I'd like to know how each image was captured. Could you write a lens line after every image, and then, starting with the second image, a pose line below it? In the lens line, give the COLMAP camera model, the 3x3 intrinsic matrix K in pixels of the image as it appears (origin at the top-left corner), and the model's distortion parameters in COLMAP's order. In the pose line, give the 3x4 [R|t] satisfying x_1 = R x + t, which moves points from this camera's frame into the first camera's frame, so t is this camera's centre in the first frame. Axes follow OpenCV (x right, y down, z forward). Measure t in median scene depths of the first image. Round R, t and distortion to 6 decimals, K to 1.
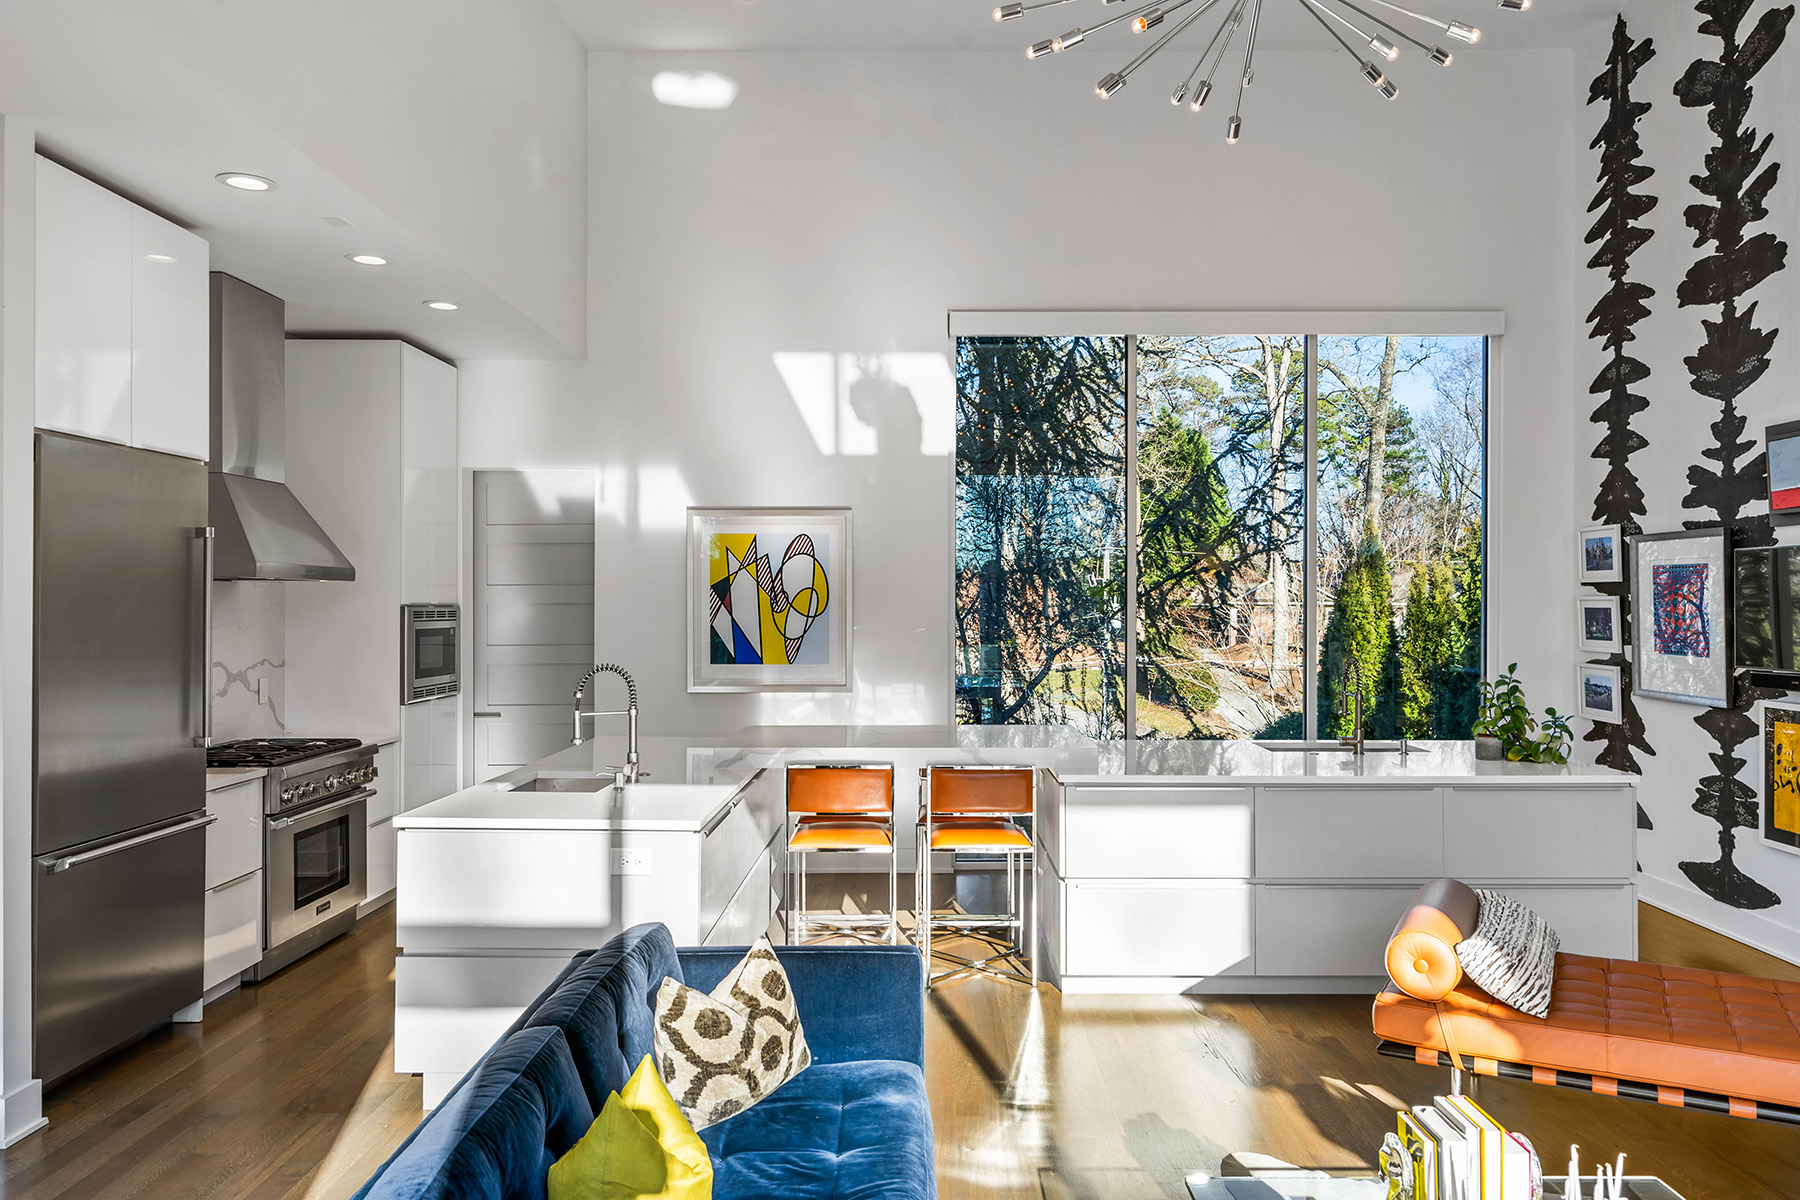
lens RADIAL K [[1247.9, 0, 901.2], [0, 1247.9, 600.5], [0, 0, 1]] dist [0.005541, 0.008789]
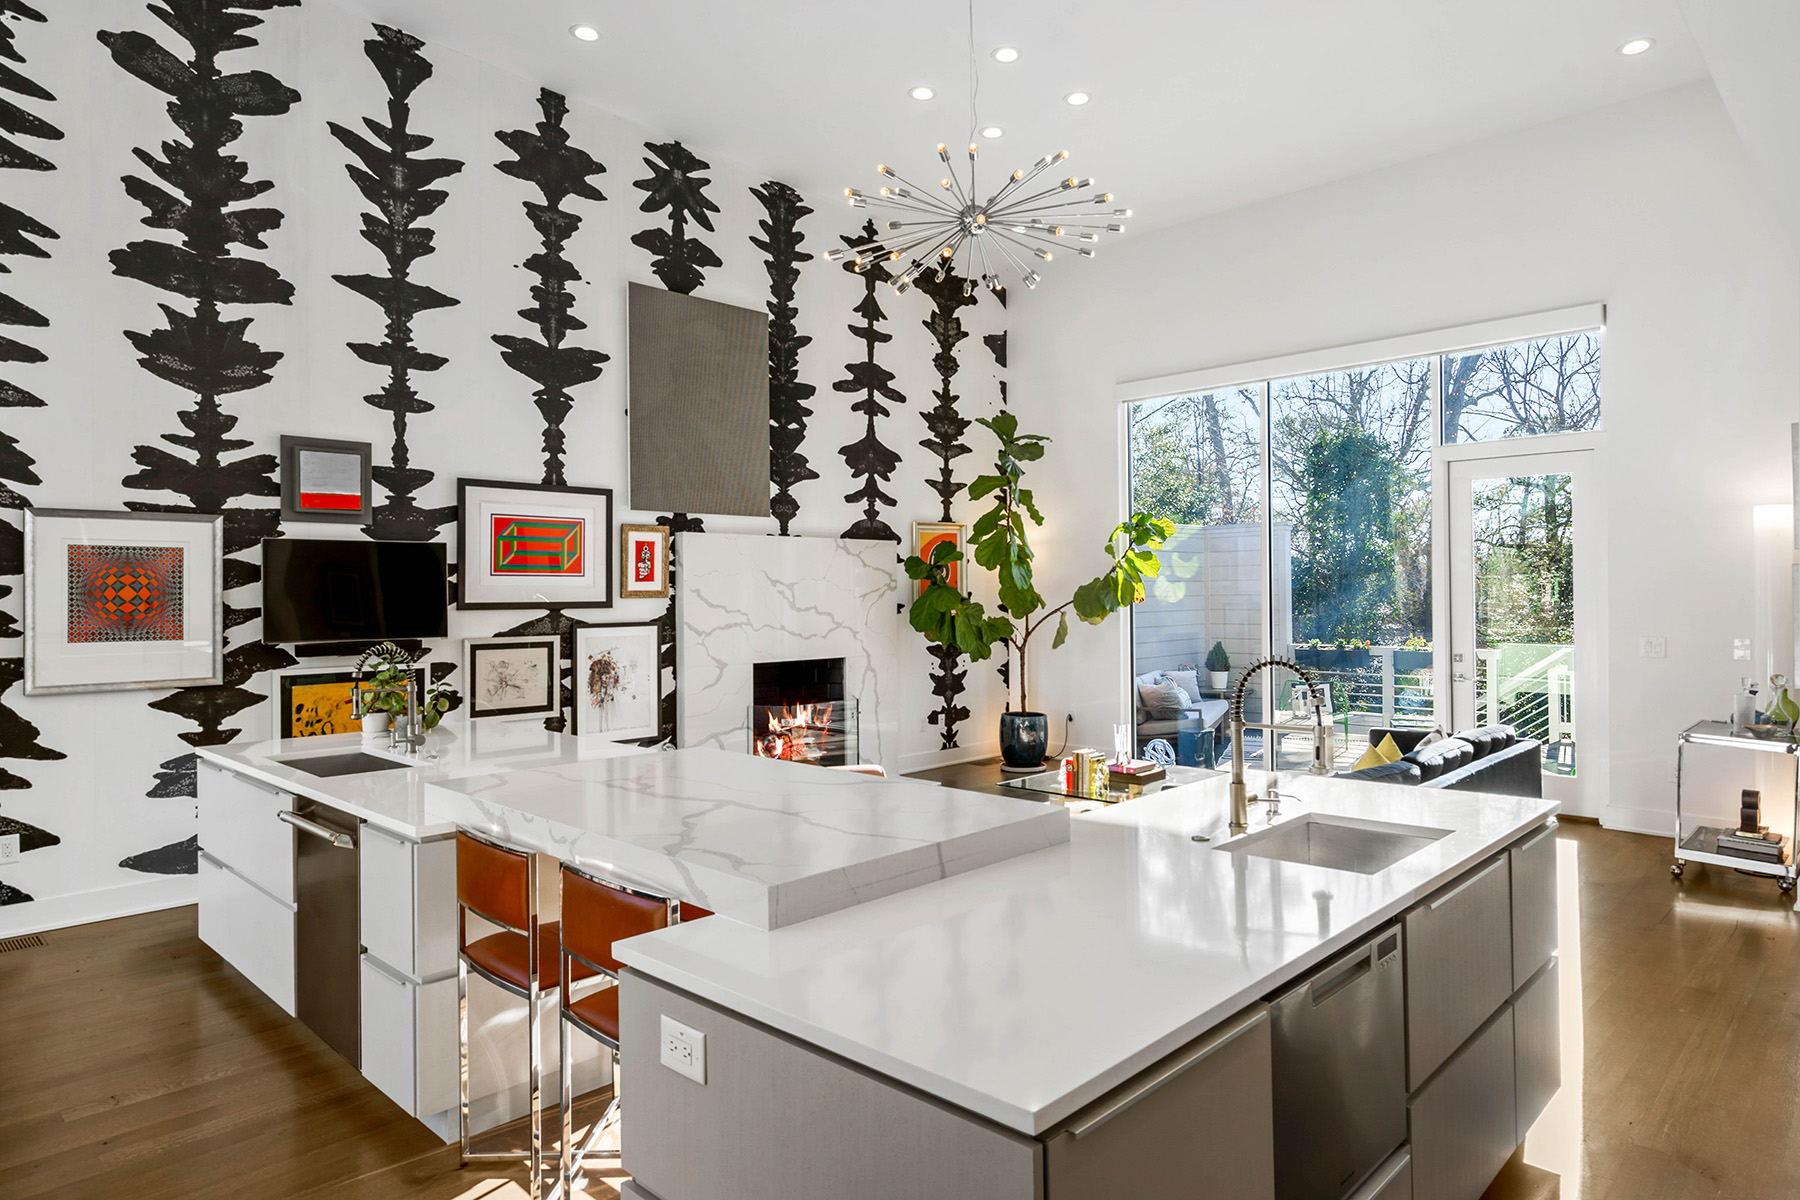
lens RADIAL K [[1039.4, 0, 900.7], [0, 1039.4, 597.2], [0, 0, 1]] dist [0.003488, 0.000221]
pose [[-0.720042, 0.005049, 0.693912, -0.338520], [0.009290, 0.999954, 0.002364, 0.013293], [-0.693868, 0.008149, -0.720056, 1.117055]]
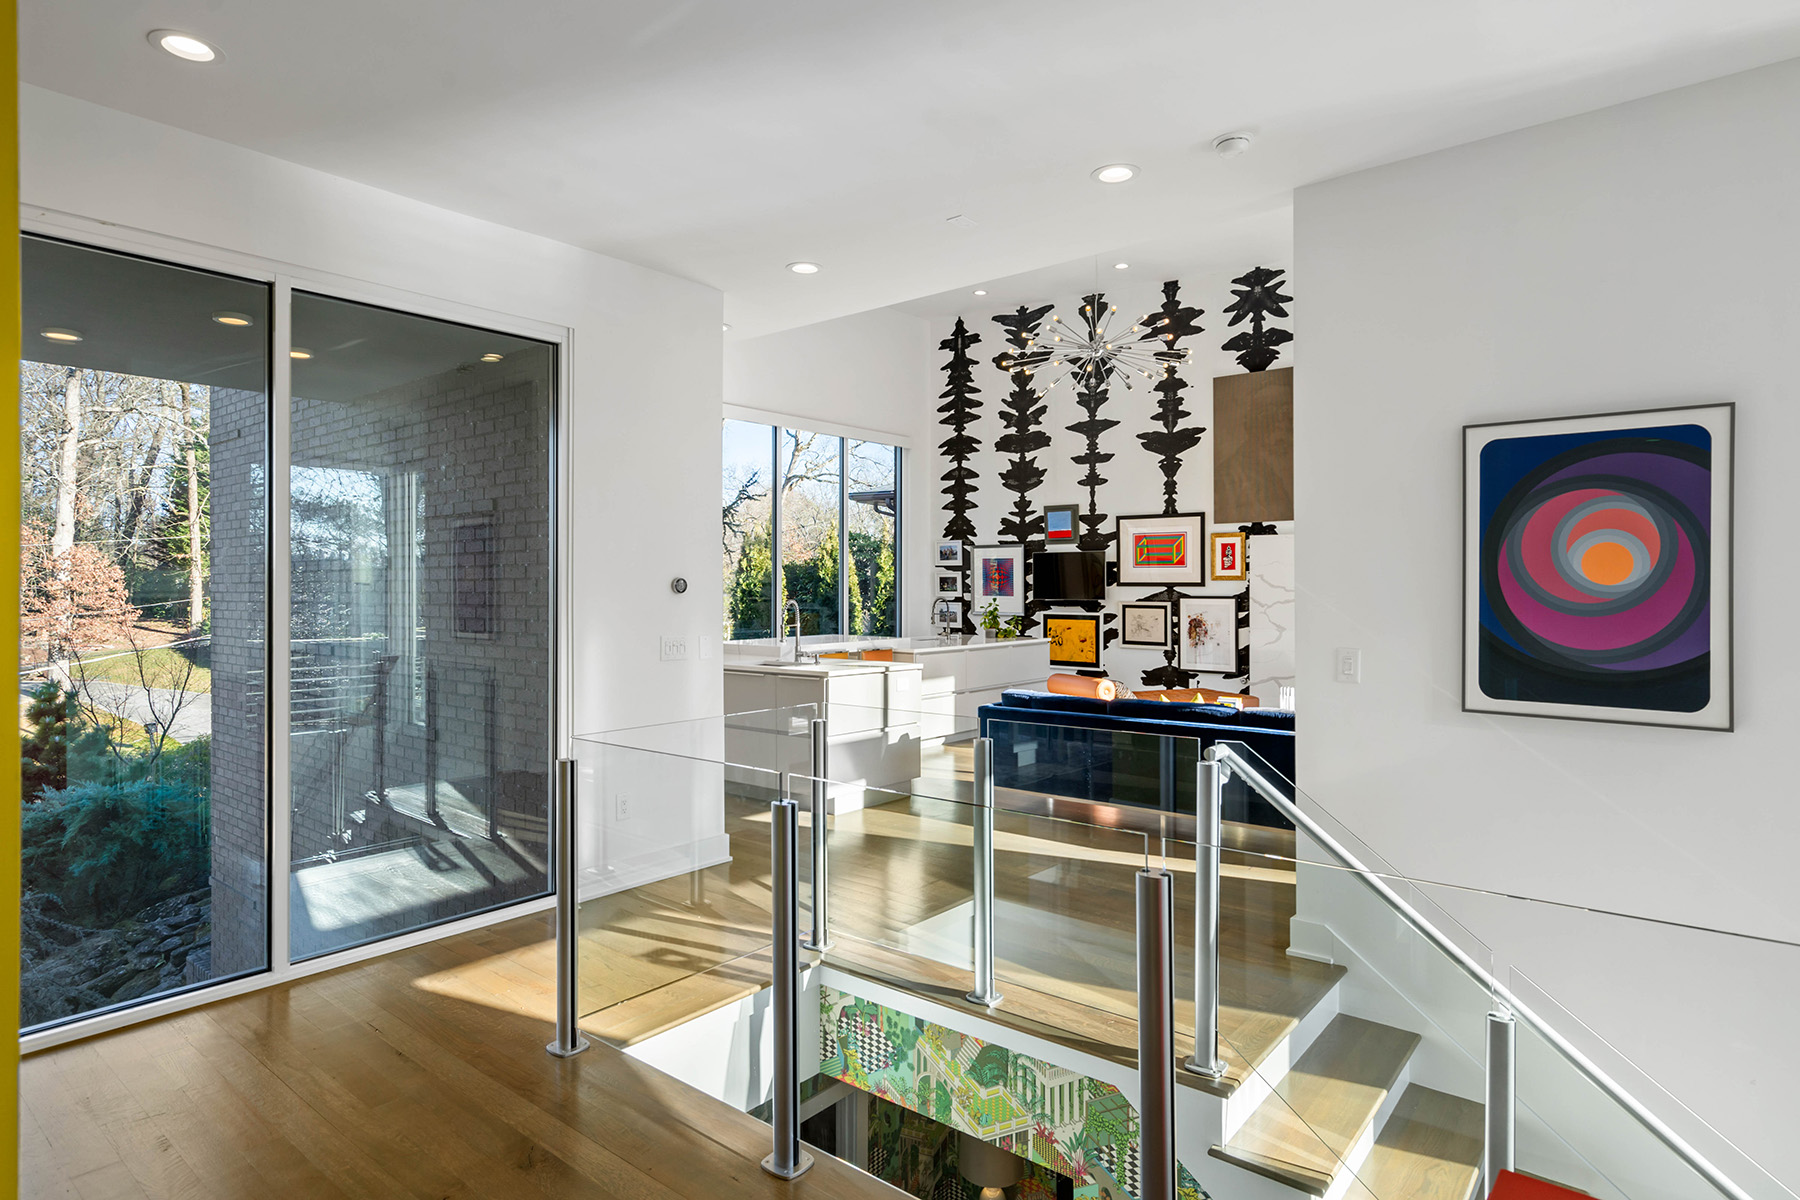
lens RADIAL K [[975.6, 0, 899.1], [0, 975.6, 584.5], [0, 0, 1]] dist [-0.003913, -0.000039]
pose [[0.626392, -0.003121, 0.779502, -0.923515], [0.001263, 0.999995, 0.002989, 0.015016], [-0.779507, -0.000888, 0.626393, -0.027134]]
